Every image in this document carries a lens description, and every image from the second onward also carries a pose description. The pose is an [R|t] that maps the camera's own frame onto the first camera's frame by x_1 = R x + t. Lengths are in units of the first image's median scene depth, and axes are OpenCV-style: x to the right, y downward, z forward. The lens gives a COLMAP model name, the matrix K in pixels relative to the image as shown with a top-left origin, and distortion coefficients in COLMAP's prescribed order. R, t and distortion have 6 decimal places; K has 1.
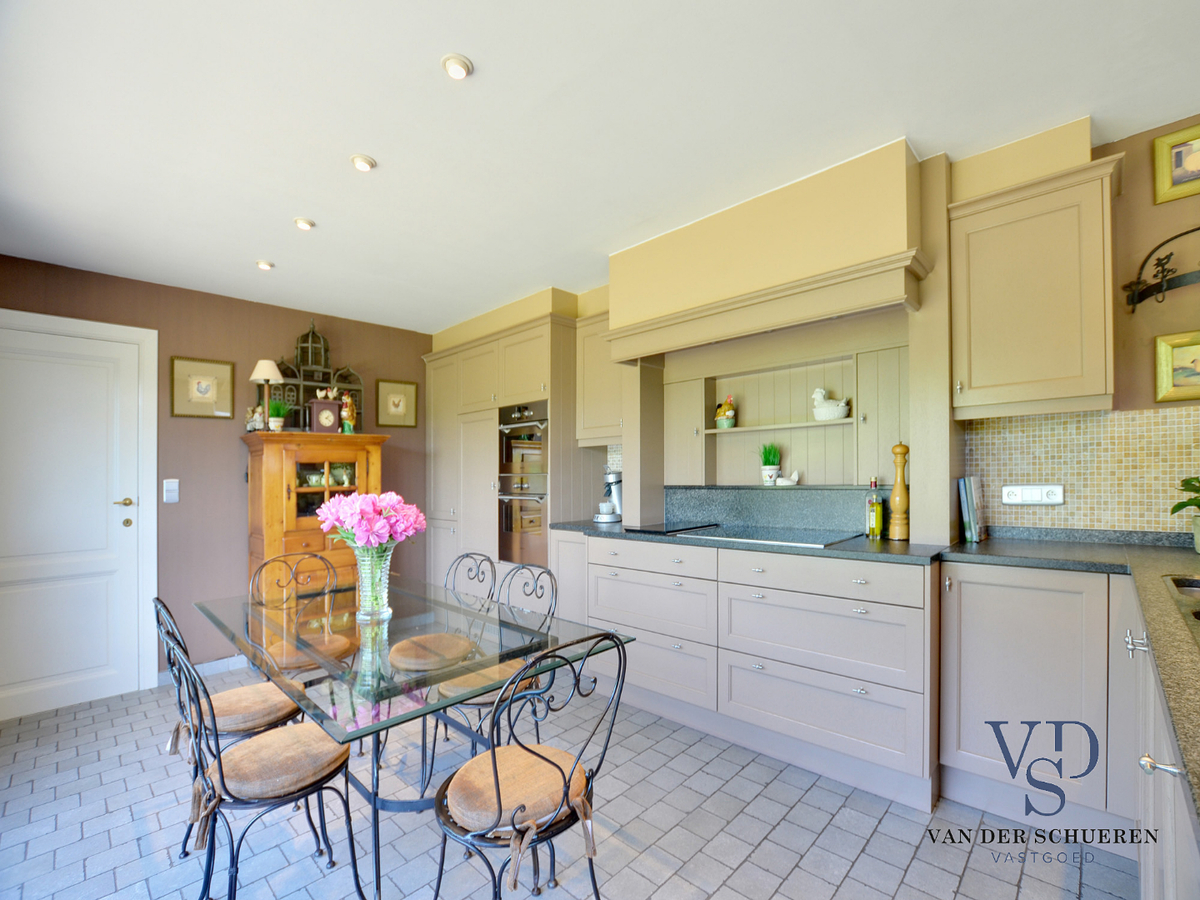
lens RADIAL K [[531.5, 0, 603.7], [0, 531.5, 457.1], [0, 0, 1]] dist [-0.030103, 0.005037]
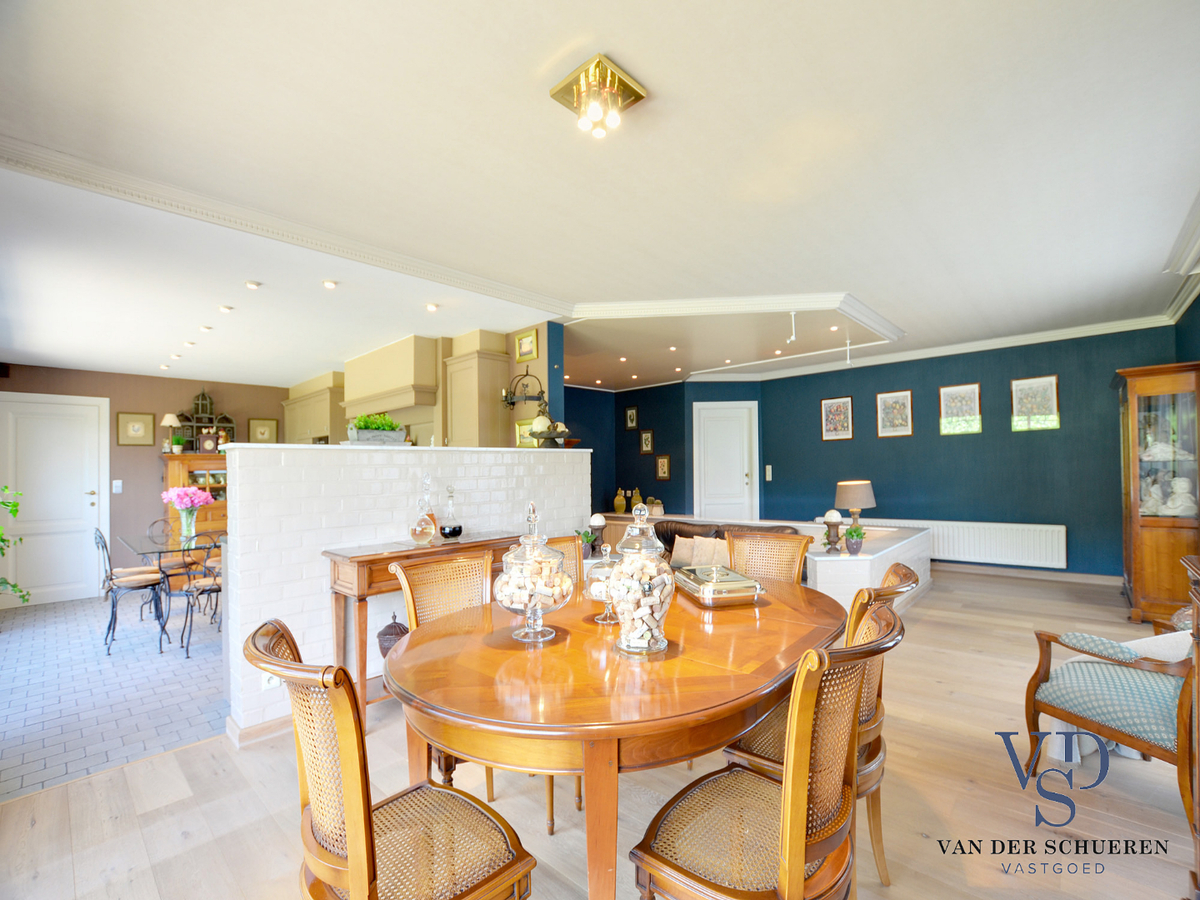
lens RADIAL K [[531.5, 0, 595.6], [0, 531.5, 454.2], [0, 0, 1]] dist [-0.030103, 0.005037]
pose [[0.999985, -0.000419, 0.005546, 0.763008], [0.000415, 1.000000, 0.000655, -0.045159], [-0.005547, -0.000653, 0.999984, -0.755080]]
